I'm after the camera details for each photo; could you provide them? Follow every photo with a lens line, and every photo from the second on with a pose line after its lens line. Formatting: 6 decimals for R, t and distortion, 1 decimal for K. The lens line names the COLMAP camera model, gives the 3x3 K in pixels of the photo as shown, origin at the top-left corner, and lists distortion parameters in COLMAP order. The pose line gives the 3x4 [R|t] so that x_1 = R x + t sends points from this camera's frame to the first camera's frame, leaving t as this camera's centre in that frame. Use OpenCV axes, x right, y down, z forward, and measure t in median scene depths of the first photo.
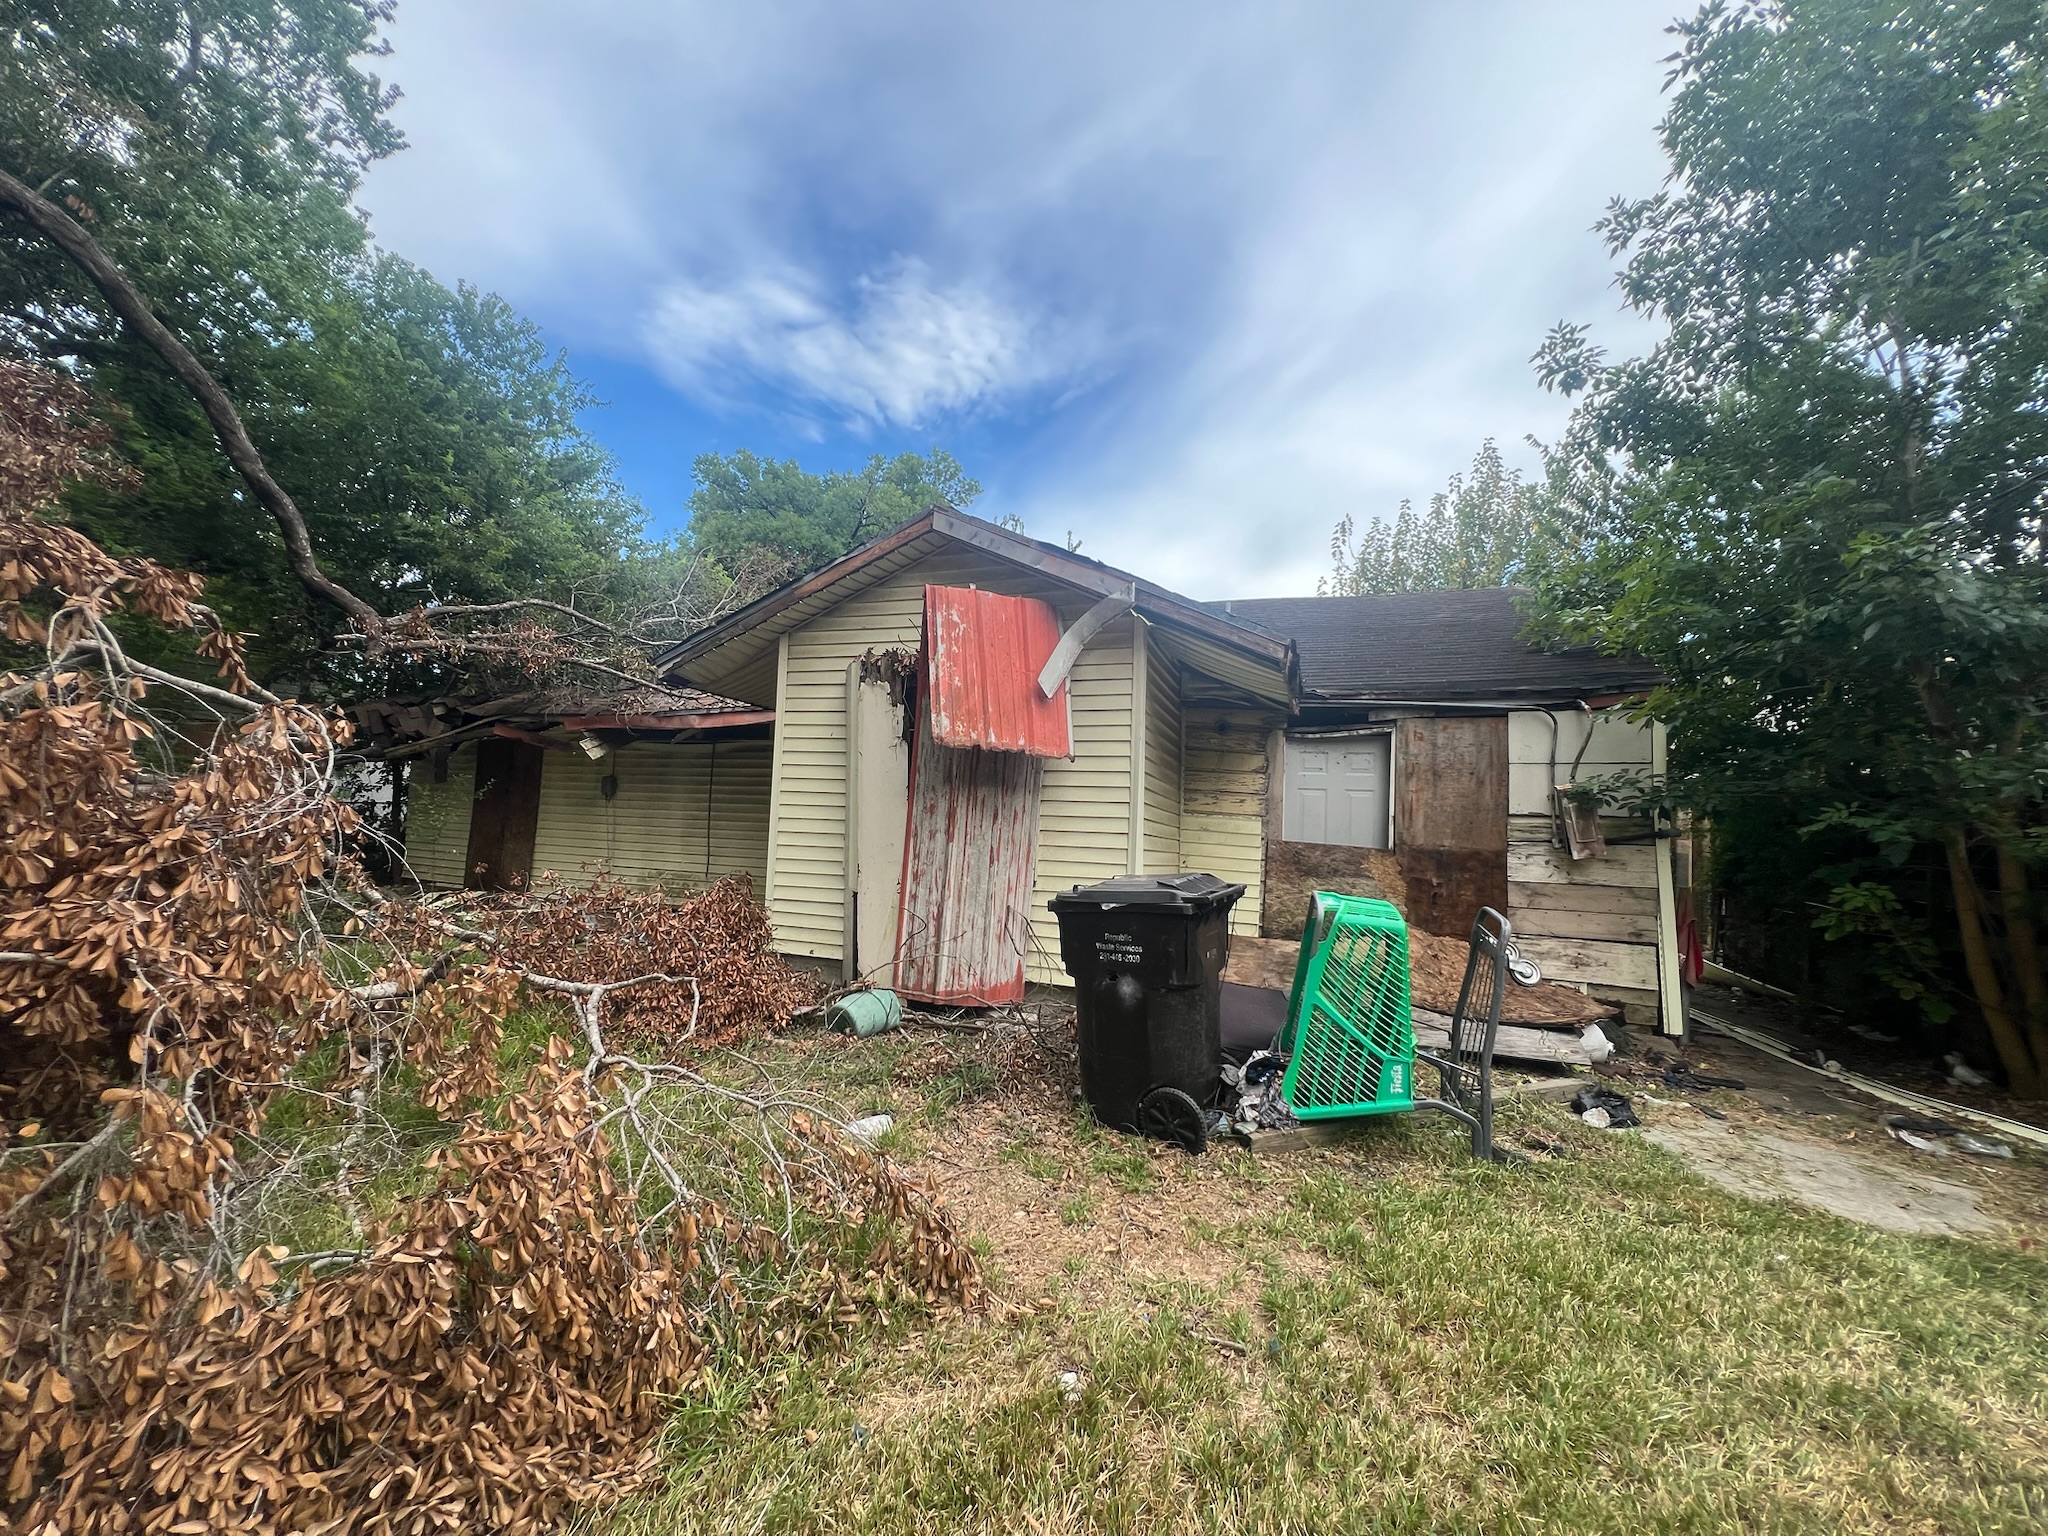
lens RADIAL K [[821.5, 0, 1025.8], [0, 821.5, 768.1], [0, 0, 1]] dist [0.004346, -0.000892]
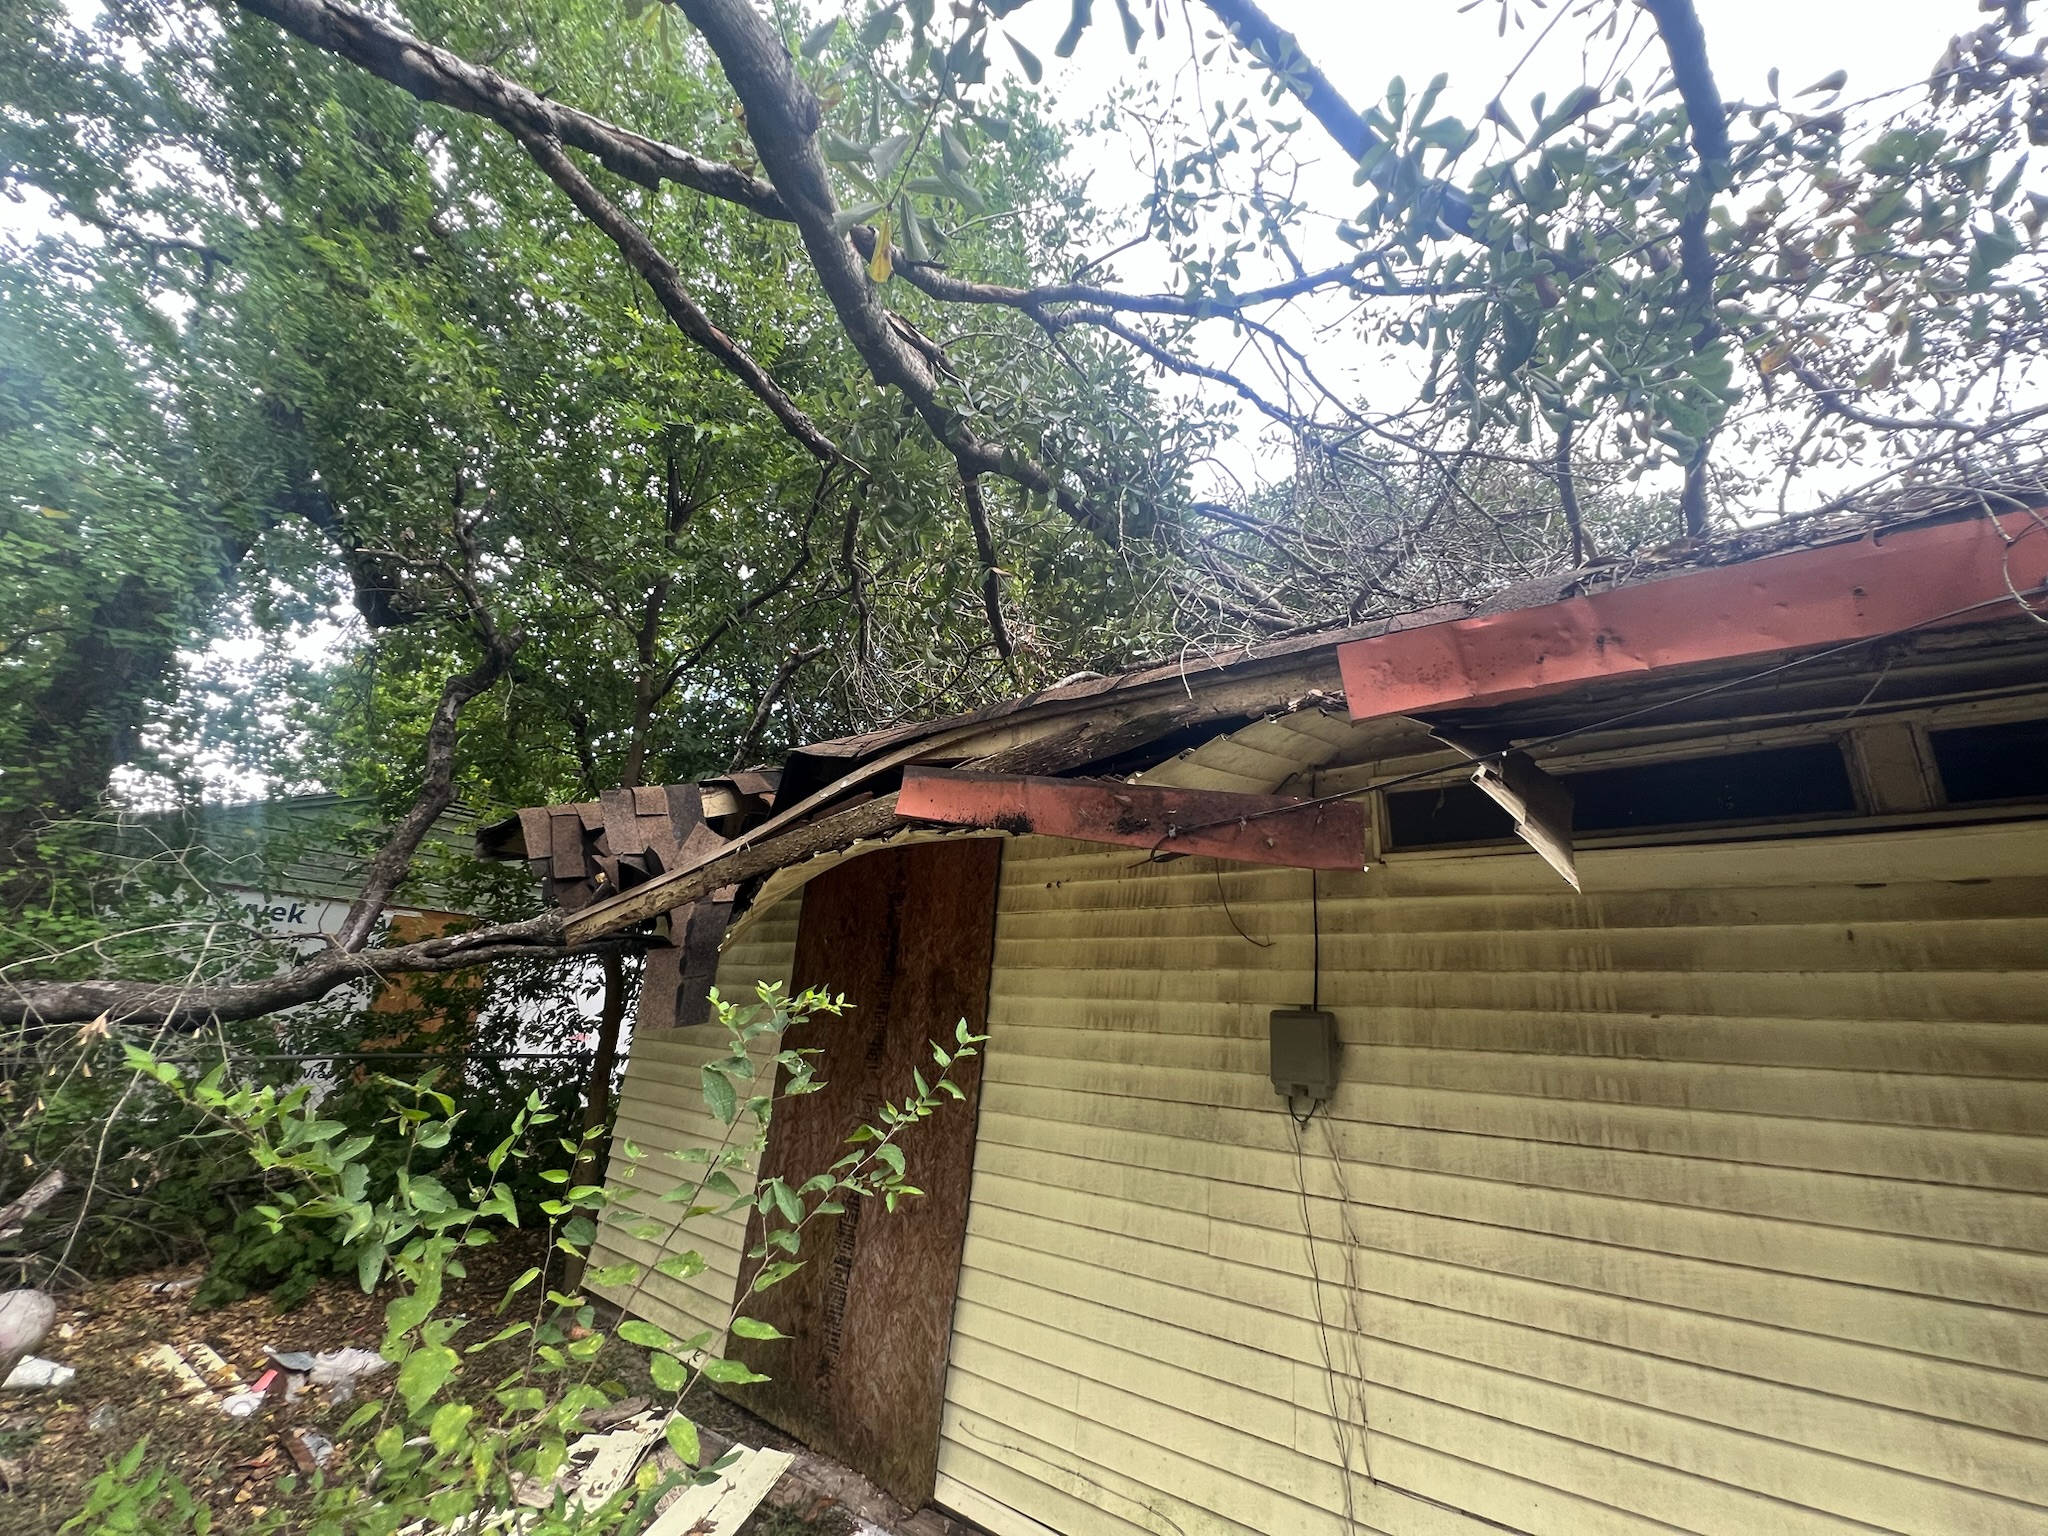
lens RADIAL K [[821.5, 0, 1025.9], [0, 821.5, 764.1], [0, 0, 1]] dist [0.004346, -0.000892]
pose [[0.957884, -0.072061, -0.277965, -0.513941], [-0.005235, 0.963457, -0.267812, 0.005005], [0.287106, 0.257989, 0.922503, 0.746374]]
